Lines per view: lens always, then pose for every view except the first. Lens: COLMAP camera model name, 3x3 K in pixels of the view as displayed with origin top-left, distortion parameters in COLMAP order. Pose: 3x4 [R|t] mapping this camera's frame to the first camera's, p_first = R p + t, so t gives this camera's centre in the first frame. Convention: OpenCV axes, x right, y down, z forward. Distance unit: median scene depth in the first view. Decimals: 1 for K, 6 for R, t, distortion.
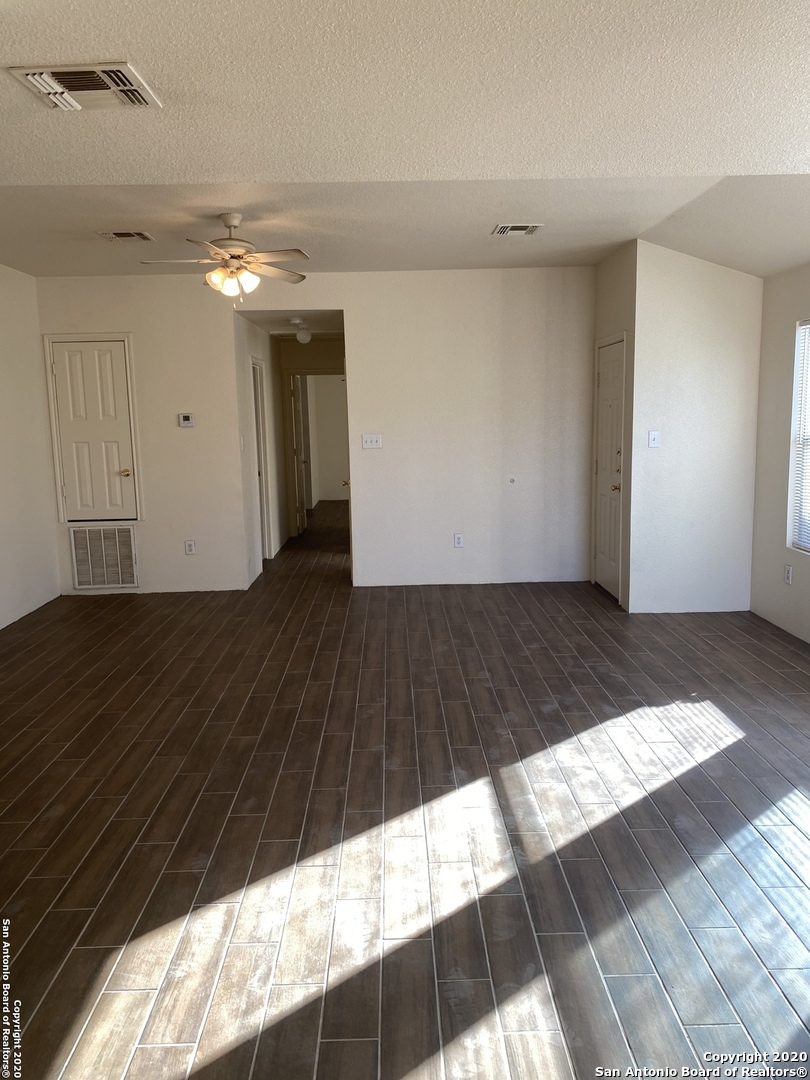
lens RADIAL K [[825.6, 0, 406.4], [0, 825.6, 537.5], [0, 0, 1]] dist [0.026089, -0.036864]
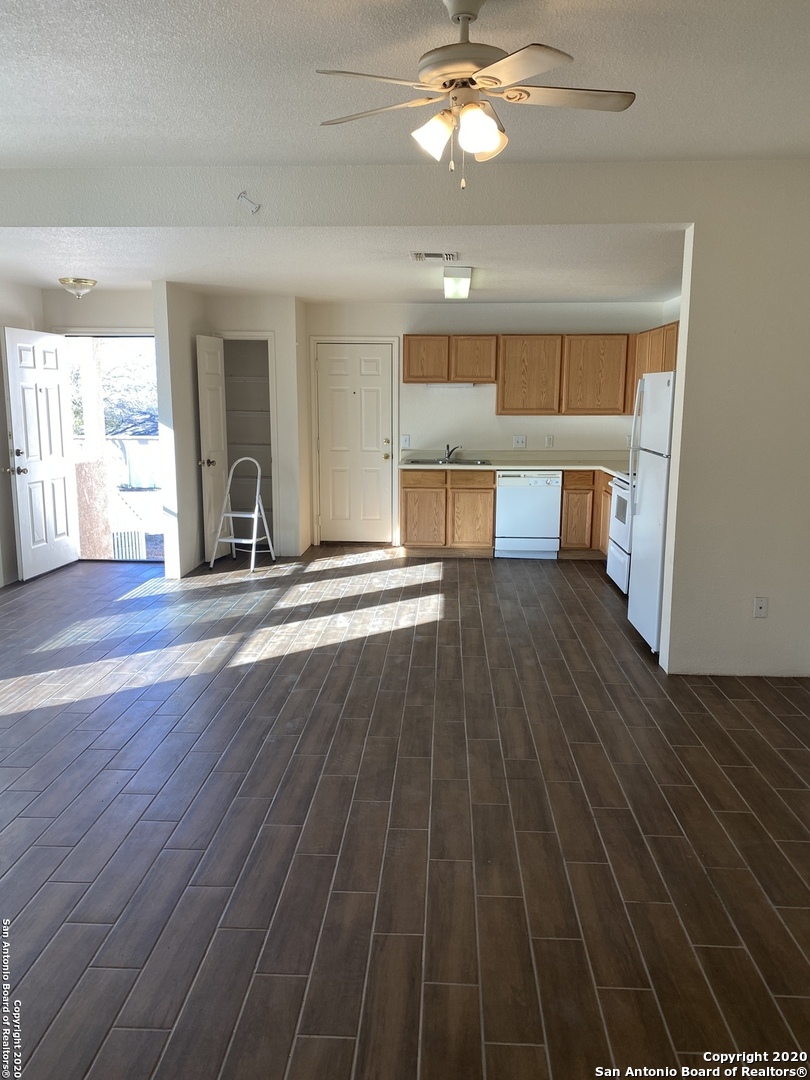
lens RADIAL K [[825.6, 0, 411.4], [0, 825.6, 539.4], [0, 0, 1]] dist [0.026089, -0.036864]
pose [[-0.997771, 0.001964, 0.066708, -0.231989], [0.023146, 0.947710, 0.318293, -0.261659], [-0.062595, 0.319127, -0.945643, 1.741134]]
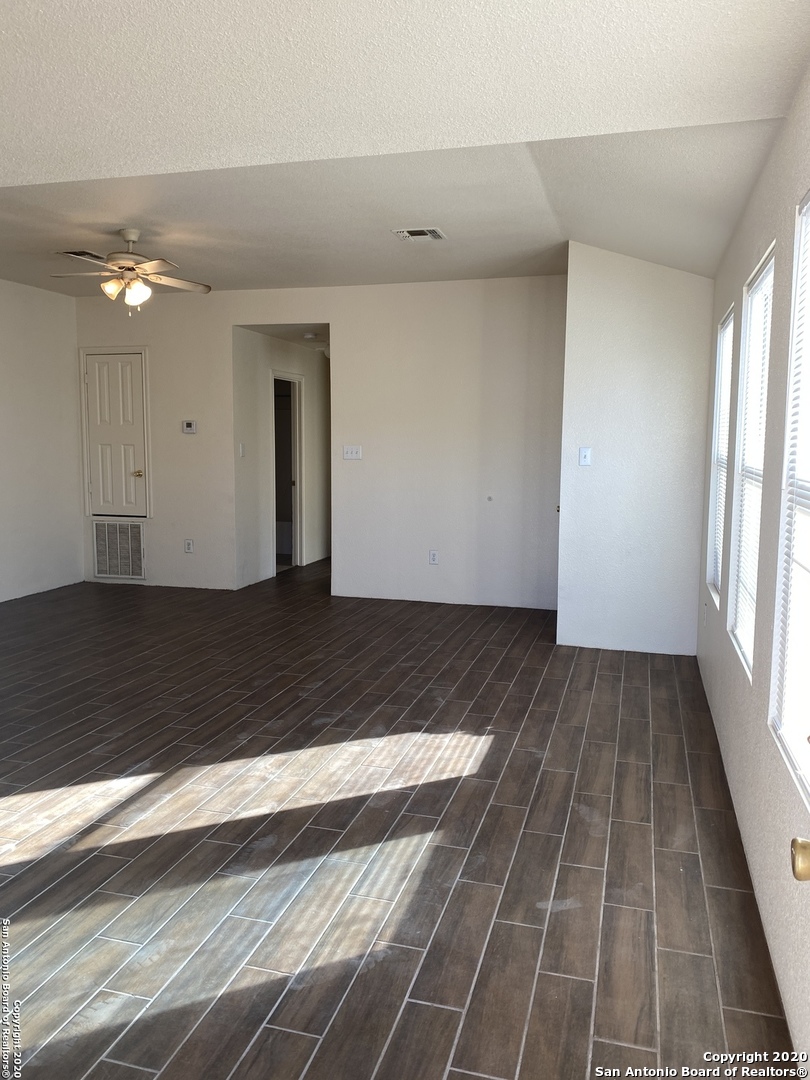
lens RADIAL K [[825.6, 0, 411.0], [0, 825.6, 540.0], [0, 0, 1]] dist [0.026089, -0.036864]
pose [[0.956947, 0.062903, -0.283365, 0.517877], [-0.070959, 0.997312, -0.018247, 0.005529], [0.281455, 0.037568, 0.958839, 0.094736]]
